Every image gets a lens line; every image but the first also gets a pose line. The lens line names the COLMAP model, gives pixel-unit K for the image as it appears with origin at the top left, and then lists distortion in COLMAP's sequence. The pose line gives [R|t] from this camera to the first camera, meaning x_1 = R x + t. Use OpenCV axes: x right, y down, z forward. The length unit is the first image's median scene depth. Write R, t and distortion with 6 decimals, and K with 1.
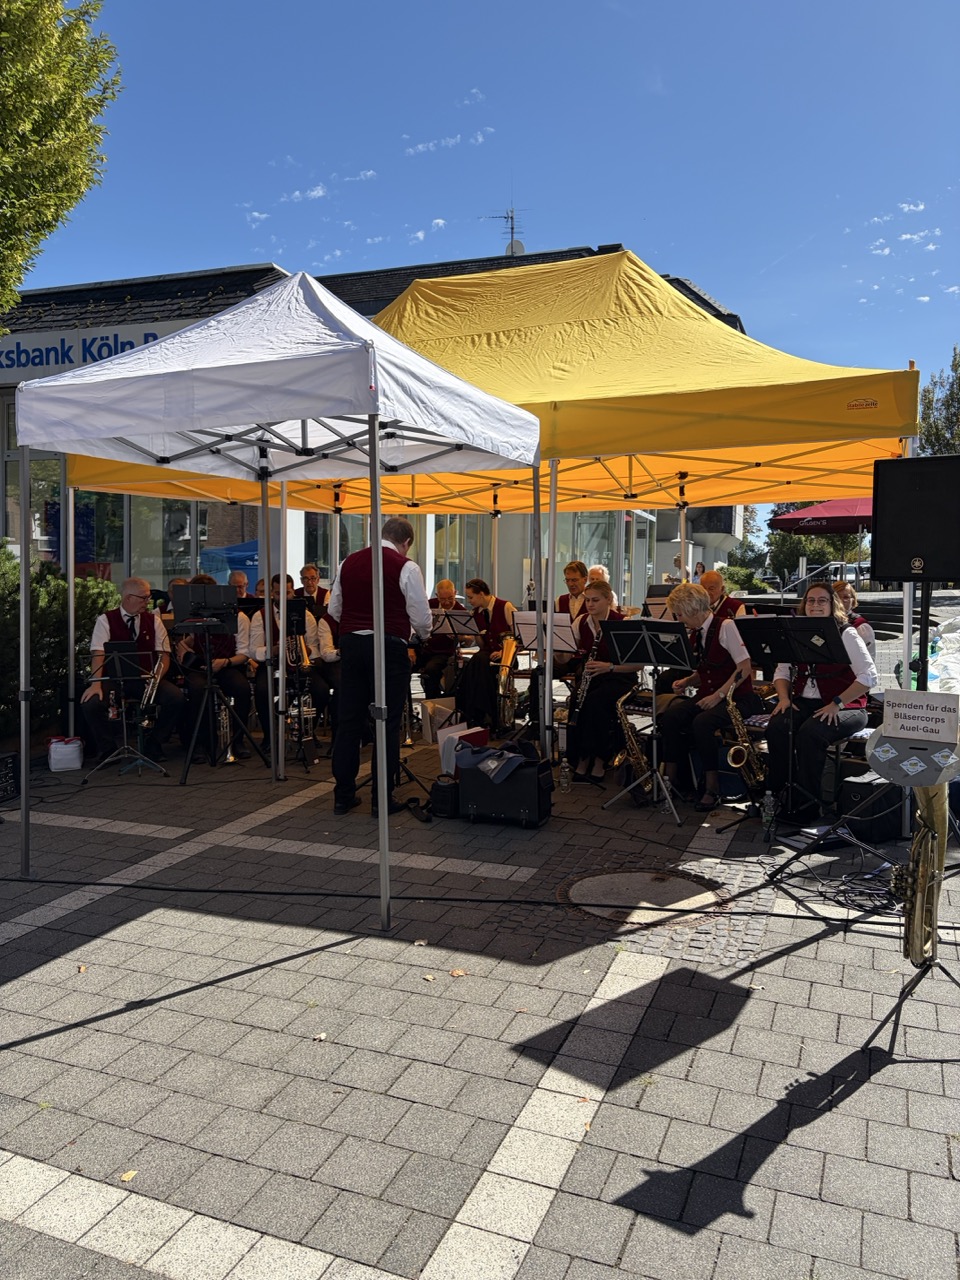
lens RADIAL K [[968.6, 0, 462.0], [0, 968.6, 635.3], [0, 0, 1]] dist [0.033065, -0.027482]
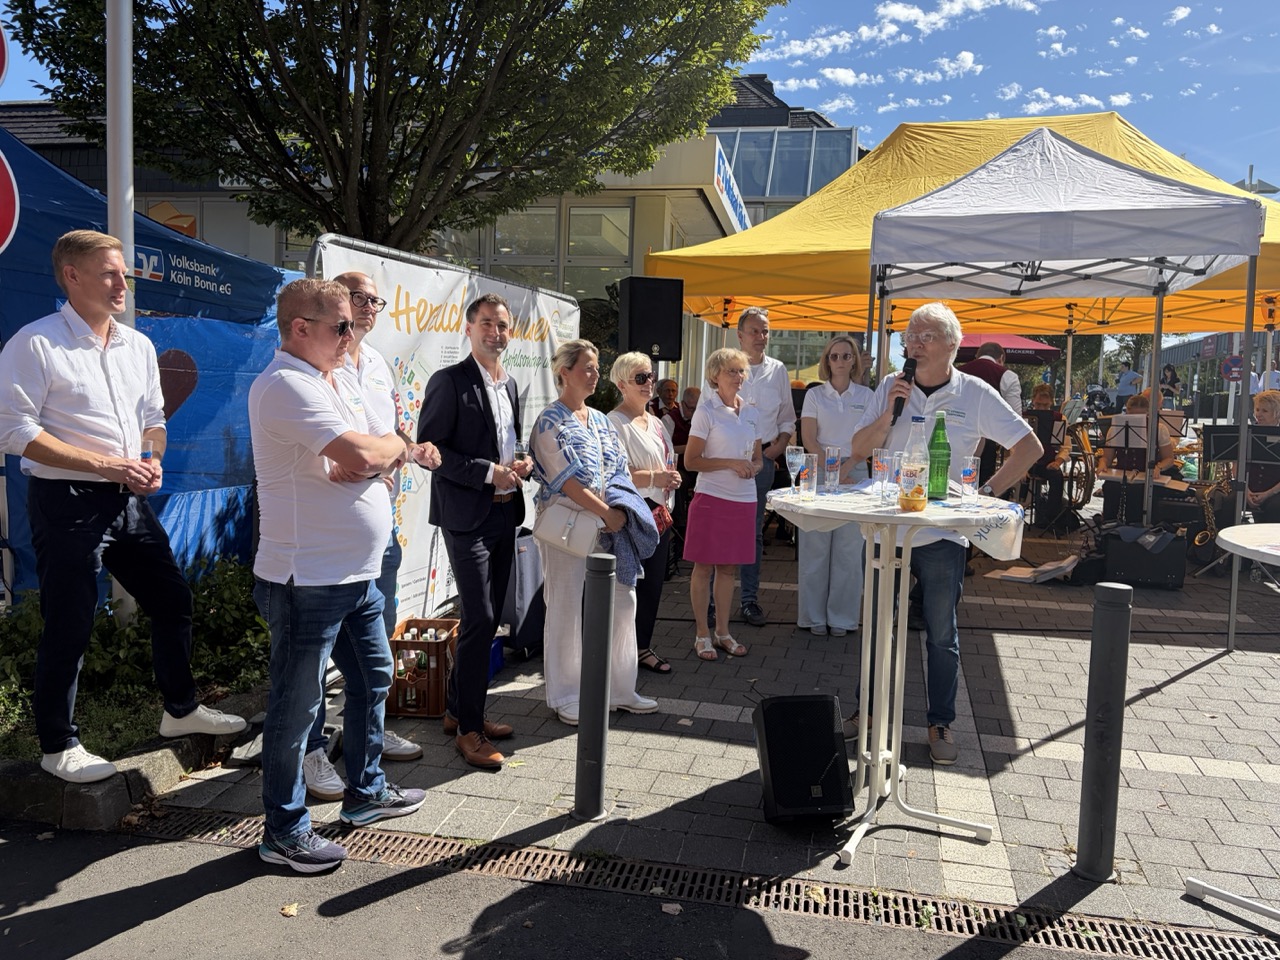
lens RADIAL K [[968.6, 0, 634.1], [0, 968.6, 493.2], [0, 0, 1]] dist [0.033065, -0.027482]
pose [[0.989861, 0.015477, 0.141195, -0.792633], [-0.021101, 0.999039, 0.038425, 0.041265], [-0.140465, -0.041015, 0.989236, -0.136486]]
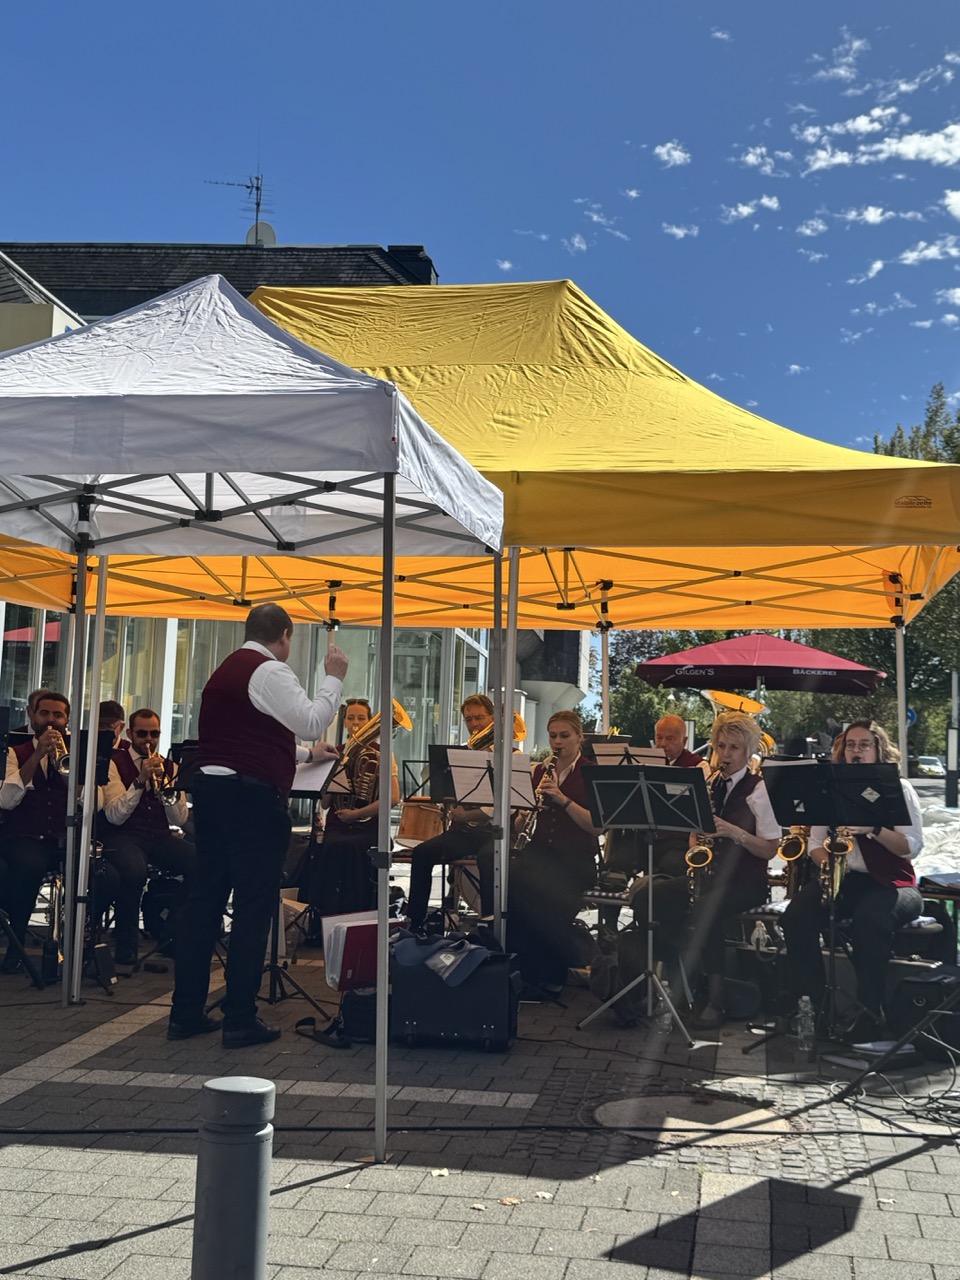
lens RADIAL K [[1580.2, 0, 477.5], [0, 1580.2, 639.2], [0, 0, 1]] dist [0.074185, 0.000000]
pose [[0.972685, 0.048438, 0.227020, -0.222460], [-0.018717, 0.991168, -0.131286, 0.051588], [-0.231374, 0.123451, 0.965000, -0.164146]]
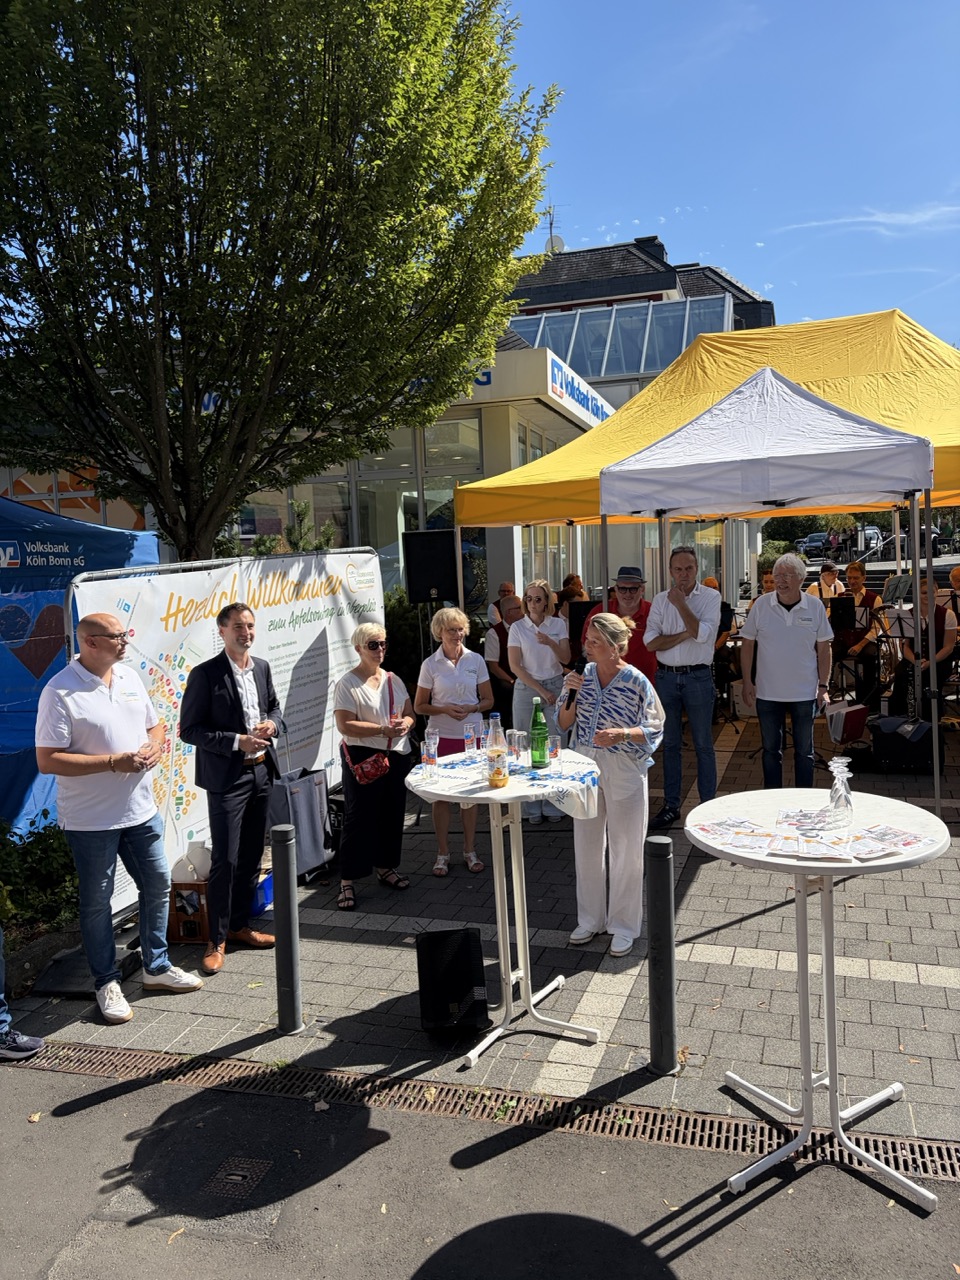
lens RADIAL K [[968.6, 0, 488.5], [0, 968.6, 636.8], [0, 0, 1]] dist [0.033065, -0.027482]
pose [[0.997650, -0.050664, 0.046134, -0.597796], [0.049526, 0.998448, 0.025486, -0.055279], [-0.047353, -0.023141, 0.998610, -0.308067]]
